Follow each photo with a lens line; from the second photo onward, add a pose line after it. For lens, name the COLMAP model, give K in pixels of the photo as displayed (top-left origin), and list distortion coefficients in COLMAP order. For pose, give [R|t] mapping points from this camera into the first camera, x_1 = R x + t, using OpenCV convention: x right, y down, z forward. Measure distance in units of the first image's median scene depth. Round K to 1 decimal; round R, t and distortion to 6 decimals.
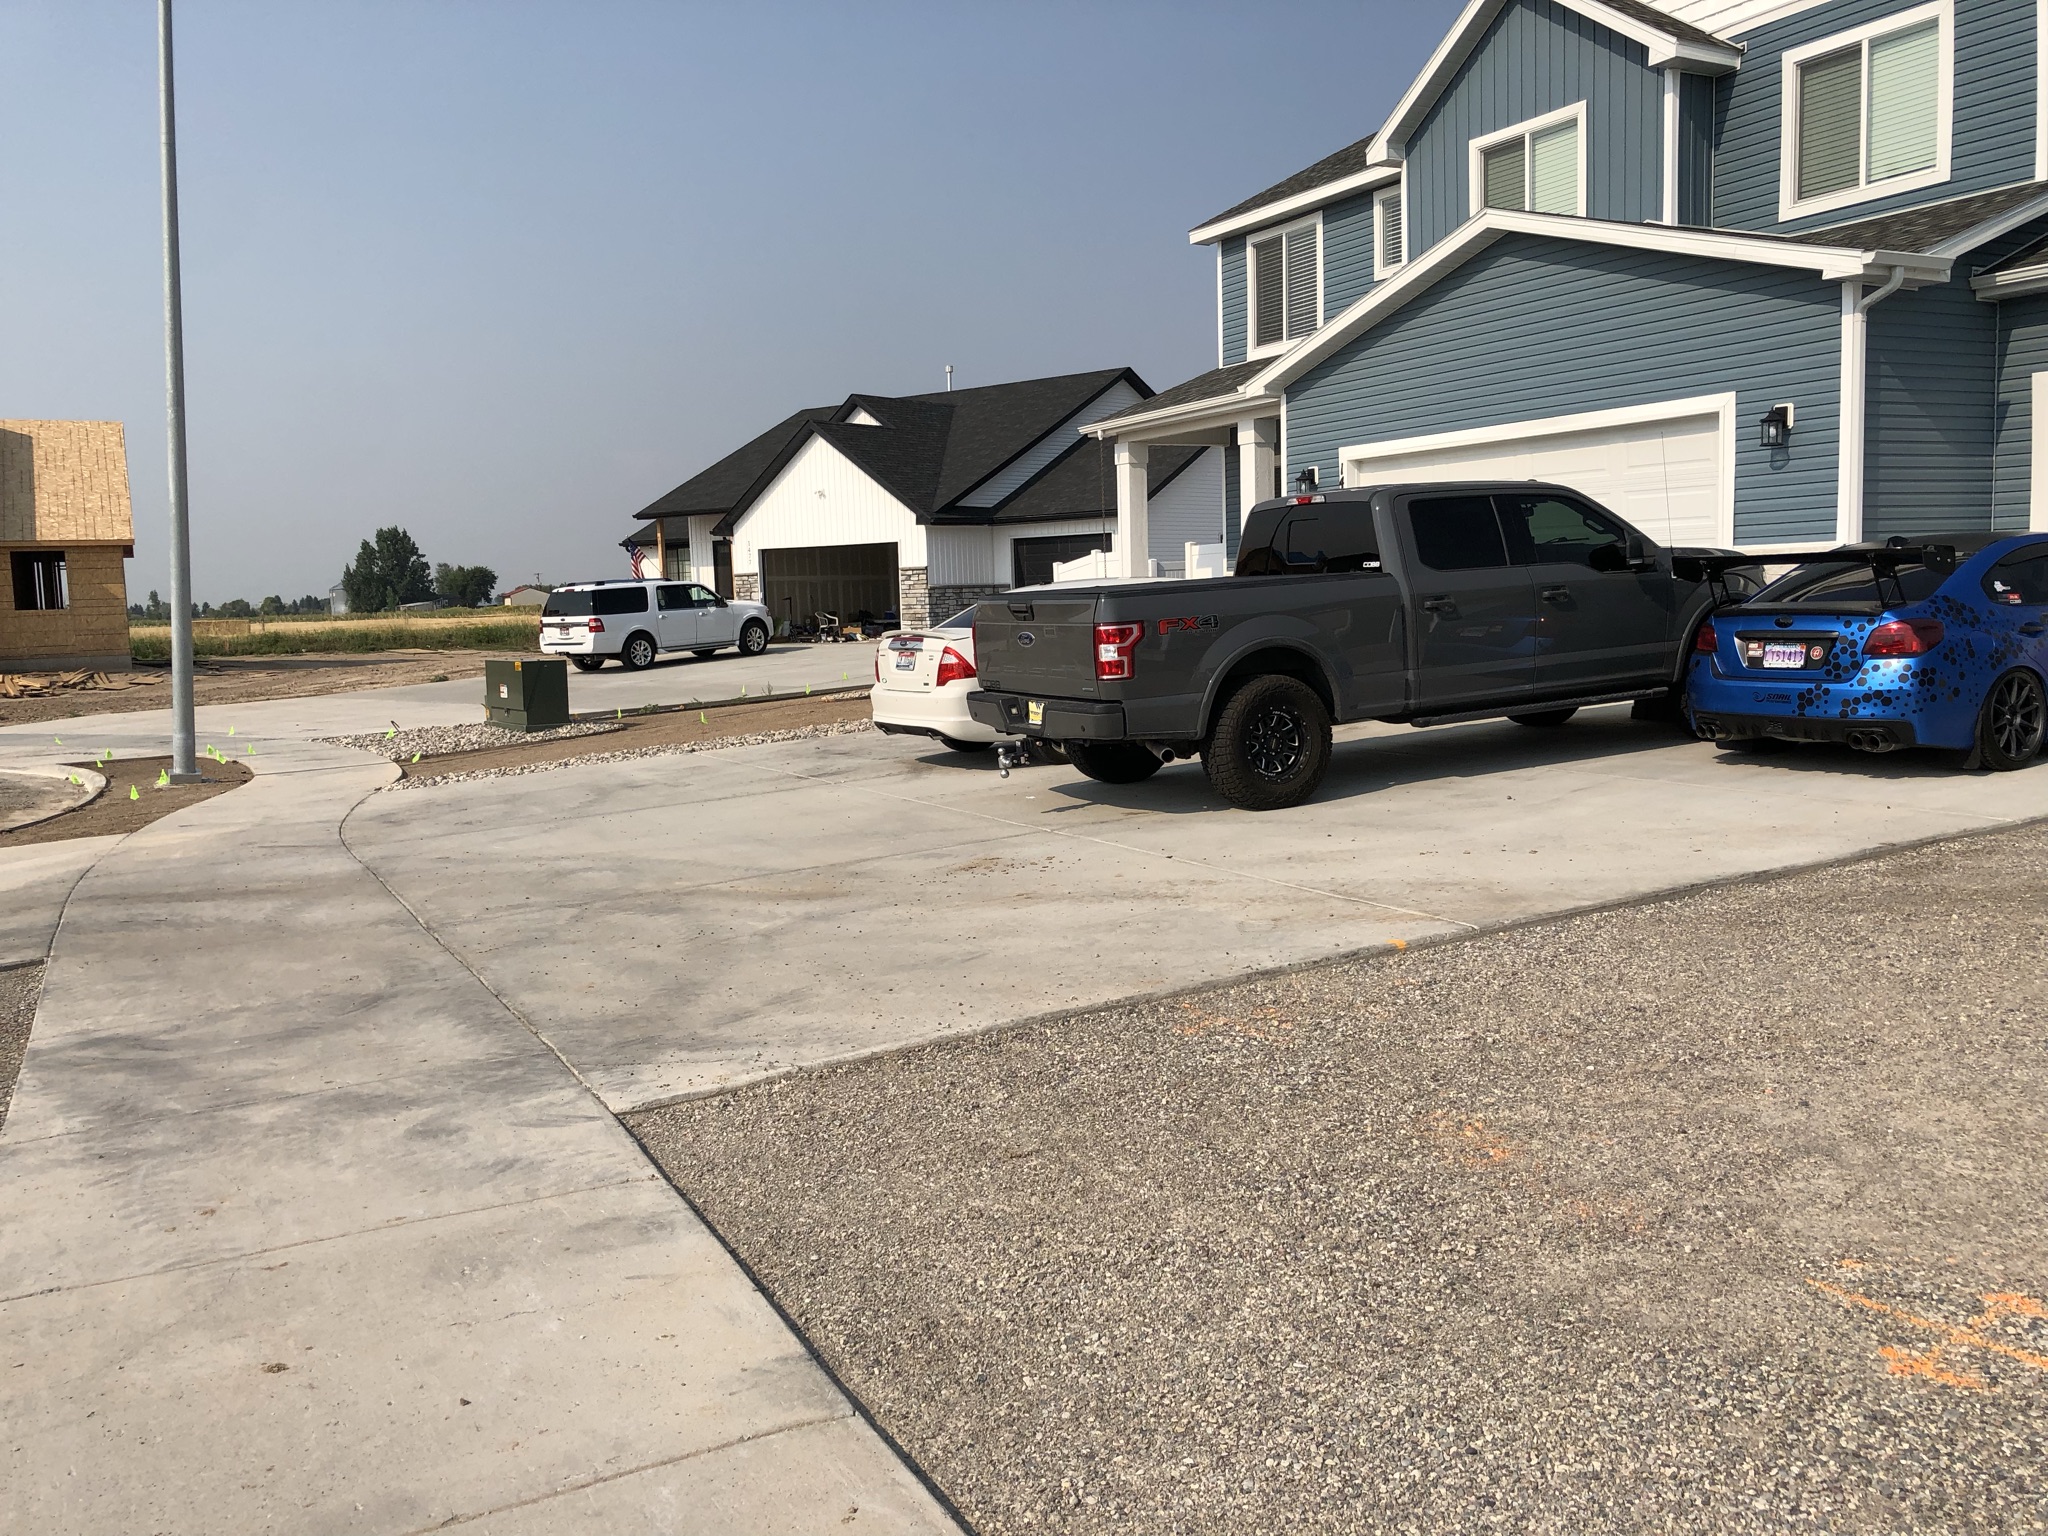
lens RADIAL K [[1657.7, 0, 1024.0], [0, 1657.7, 768.0], [0, 0, 1]] dist [0.003700, -0.006360]
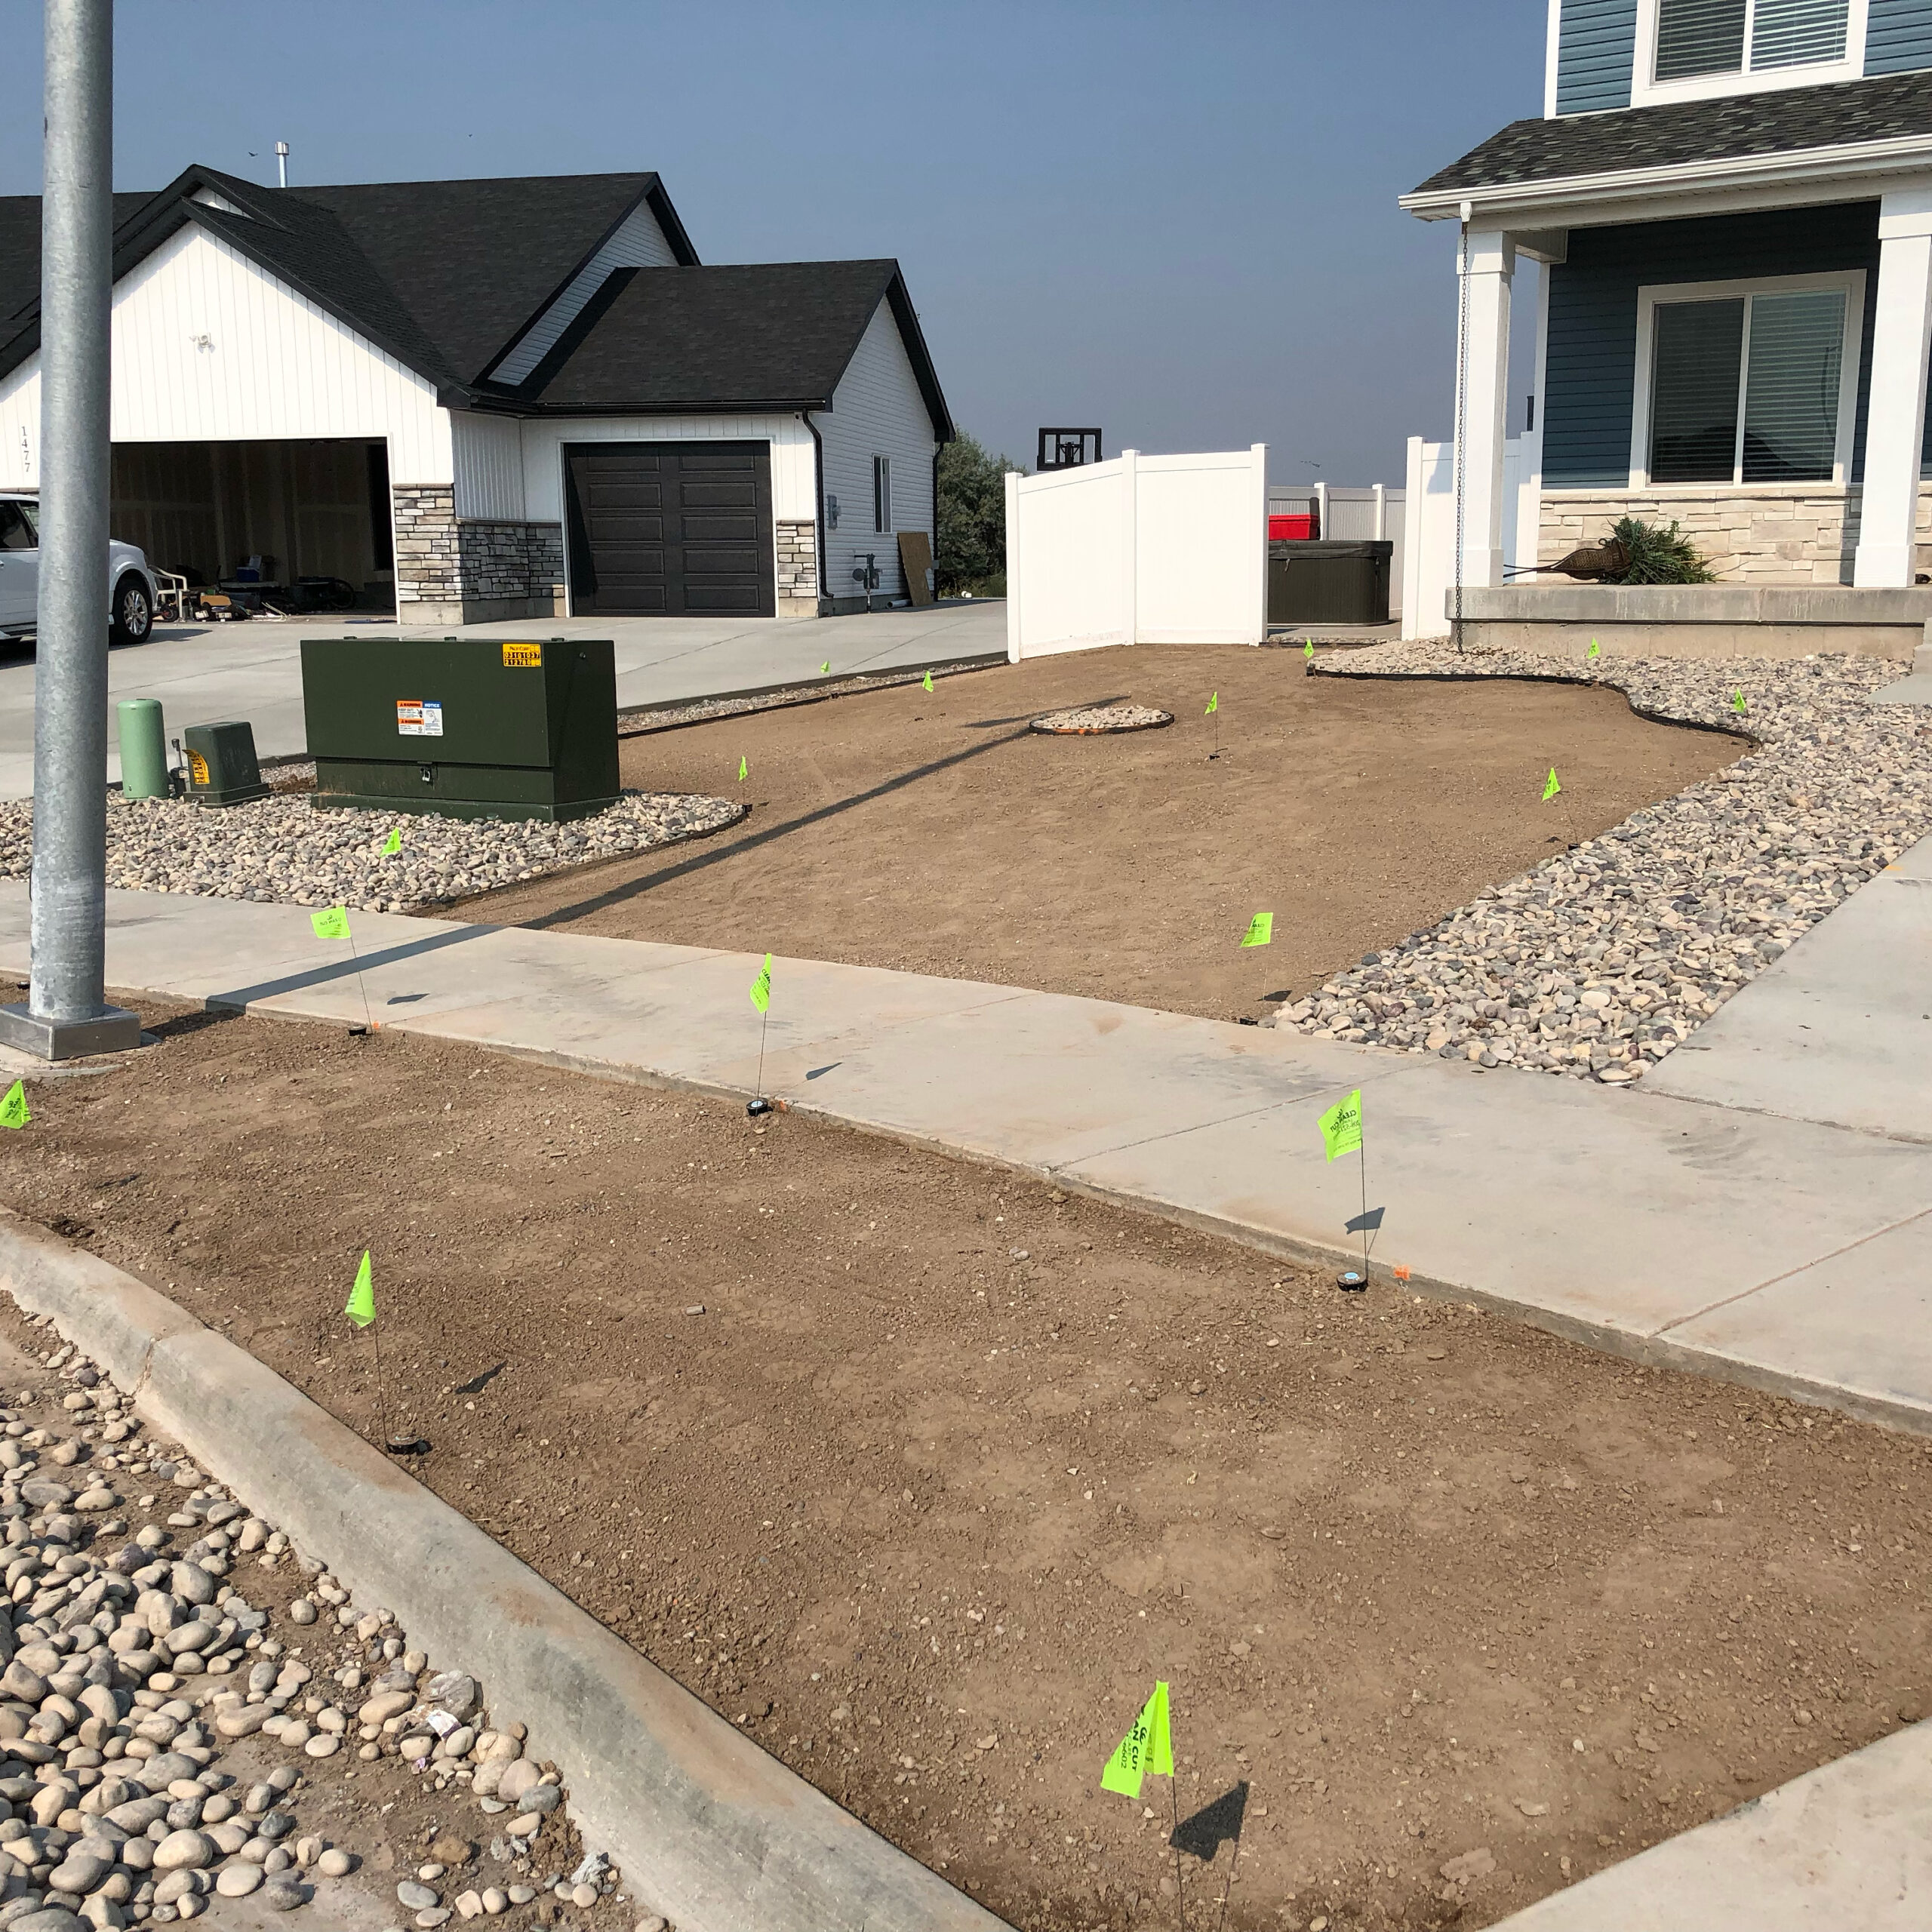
lens RADIAL K [[2082.7, 0, 966.6], [0, 2082.7, 947.4], [0, 0, 1]] dist [0.016254, 0.022650]
pose [[0.872054, -0.064188, 0.485183, -1.184487], [0.030621, 0.996576, 0.076807, -0.068849], [-0.488452, -0.052123, 0.871033, 1.352540]]
